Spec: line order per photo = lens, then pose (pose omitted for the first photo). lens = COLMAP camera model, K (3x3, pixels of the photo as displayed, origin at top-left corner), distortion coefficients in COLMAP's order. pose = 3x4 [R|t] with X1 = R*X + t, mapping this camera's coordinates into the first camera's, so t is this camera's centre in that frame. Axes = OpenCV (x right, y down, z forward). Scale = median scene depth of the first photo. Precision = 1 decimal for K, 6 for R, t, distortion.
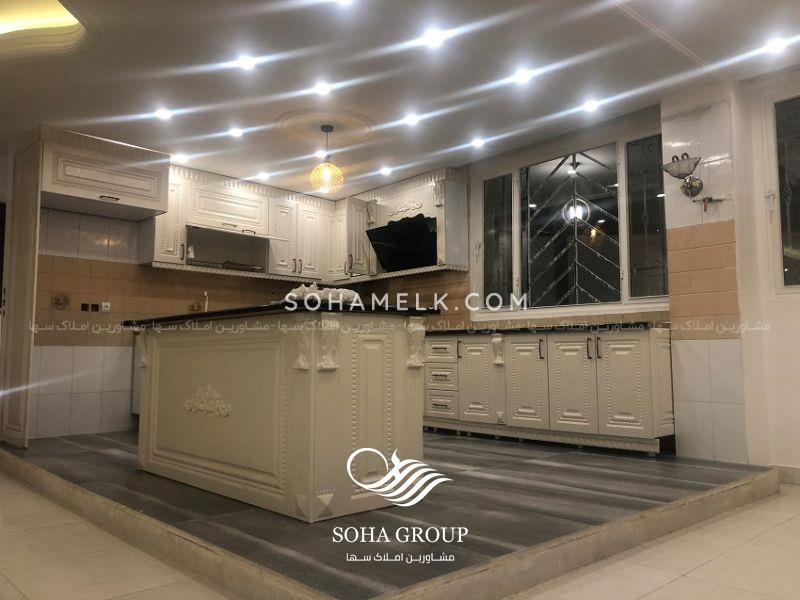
lens RADIAL K [[649.2, 0, 400.0], [0, 649.2, 300.0], [0, 0, 1]] dist [-0.004646, 0.004481]
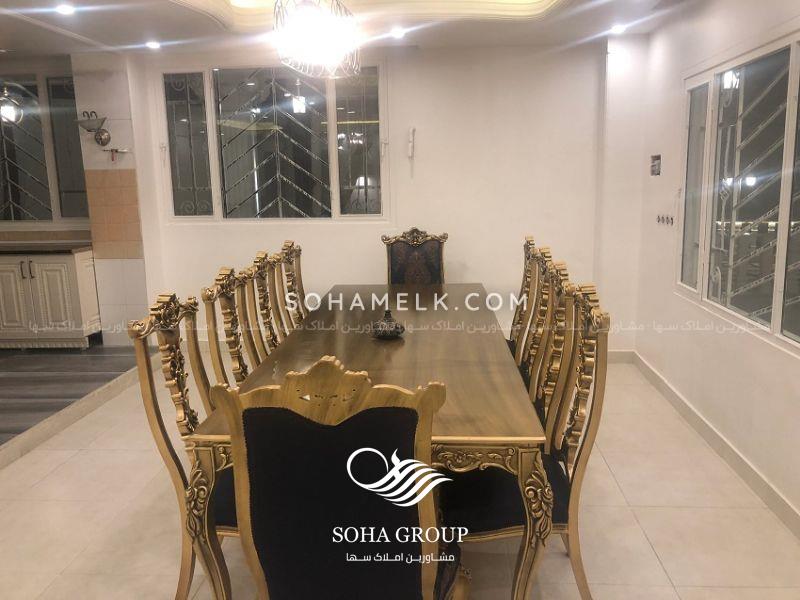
lens RADIAL K [[649.2, 0, 400.0], [0, 649.2, 300.0], [0, 0, 1]] dist [-0.004646, 0.004481]
pose [[0.723419, -0.130550, 0.677954, -0.019234], [-0.041612, 0.971930, 0.231562, -0.184797], [-0.689154, -0.195727, 0.697681, -0.322486]]
